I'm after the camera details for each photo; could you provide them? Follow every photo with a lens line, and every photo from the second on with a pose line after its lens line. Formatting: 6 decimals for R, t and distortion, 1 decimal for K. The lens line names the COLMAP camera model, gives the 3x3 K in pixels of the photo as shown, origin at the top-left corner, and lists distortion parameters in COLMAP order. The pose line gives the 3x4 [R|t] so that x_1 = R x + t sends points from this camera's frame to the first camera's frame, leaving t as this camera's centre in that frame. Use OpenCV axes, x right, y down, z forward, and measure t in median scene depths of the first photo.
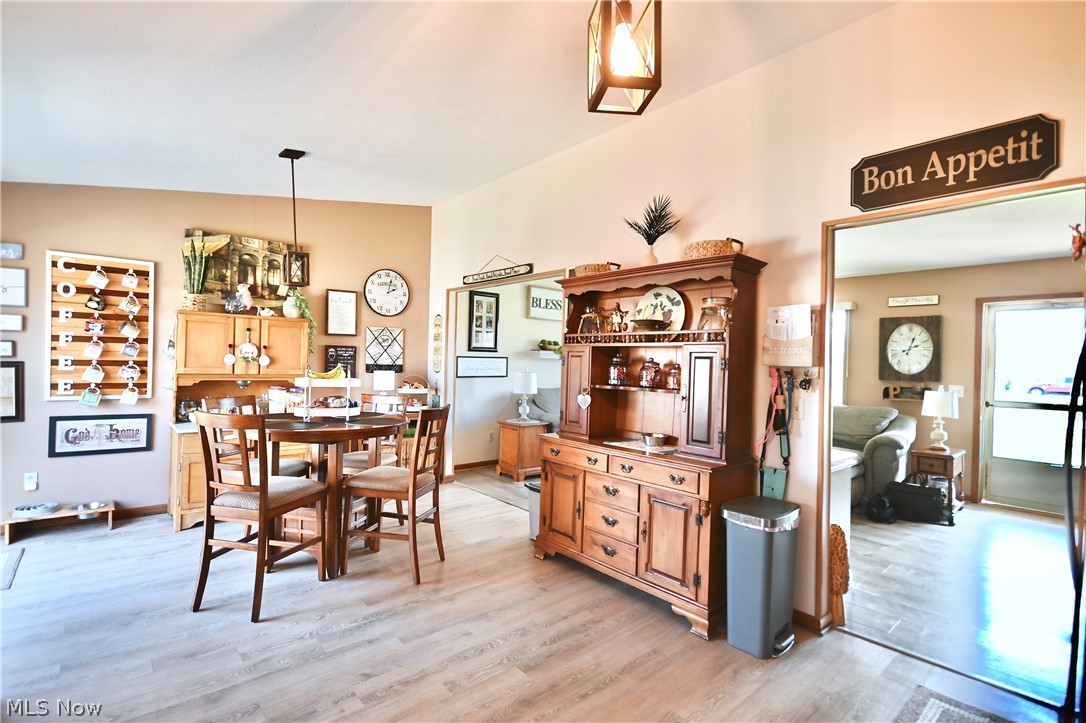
lens RADIAL K [[490.6, 0, 527.8], [0, 490.6, 362.6], [0, 0, 1]] dist [-0.017804, -0.000220]
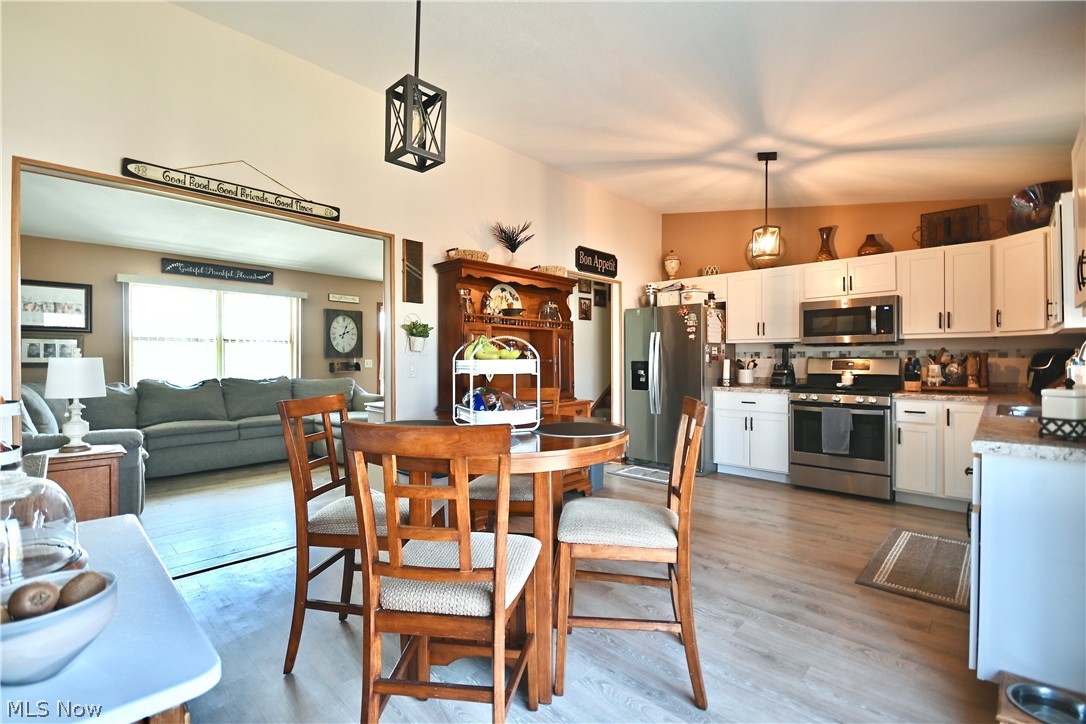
lens RADIAL K [[490.6, 0, 527.8], [0, 490.6, 363.1], [0, 0, 1]] dist [-0.017804, -0.000220]
pose [[-0.087870, -0.028477, 0.995725, -1.042154], [-0.002729, 0.999594, 0.028346, 0.021626], [-0.996128, -0.000227, -0.087912, 1.030362]]
